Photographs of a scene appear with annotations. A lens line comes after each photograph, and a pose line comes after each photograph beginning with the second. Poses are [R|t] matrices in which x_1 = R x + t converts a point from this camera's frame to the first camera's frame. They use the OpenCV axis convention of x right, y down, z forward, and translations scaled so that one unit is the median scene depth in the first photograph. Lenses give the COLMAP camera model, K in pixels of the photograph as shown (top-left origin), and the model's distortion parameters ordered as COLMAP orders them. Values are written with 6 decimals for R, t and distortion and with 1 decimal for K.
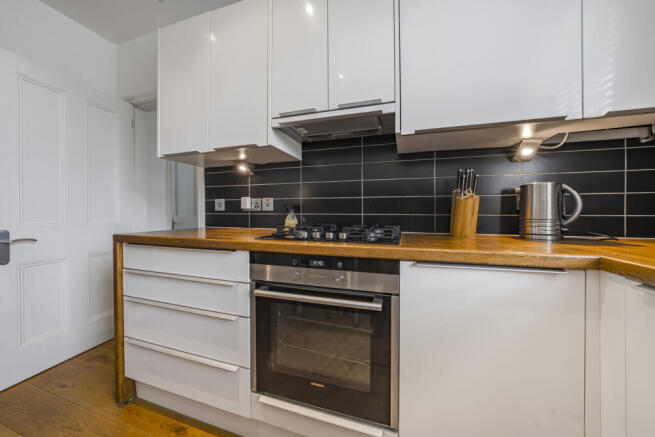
lens RADIAL K [[229.5, 0, 325.1], [0, 229.5, 215.2], [0, 0, 1]] dist [-0.000782, -0.000044]
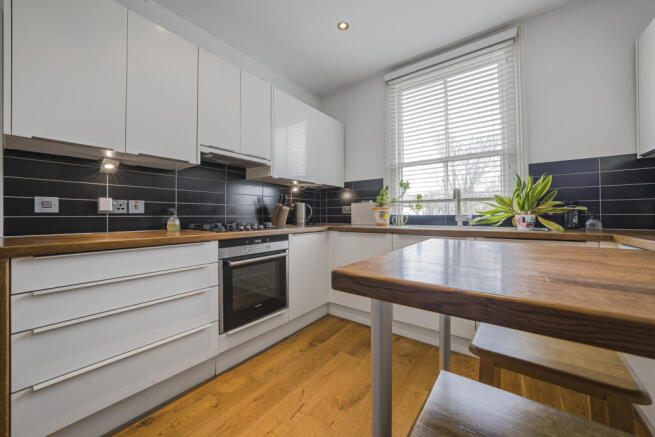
lens RADIAL K [[229.5, 0, 325.1], [0, 229.5, 215.2], [0, 0, 1]] dist [-0.000782, -0.000044]
pose [[0.361899, -0.001420, 0.932216, -1.438416], [0.017057, 0.999842, -0.005099, 0.012630], [-0.932061, 0.017746, 0.361866, -0.188727]]
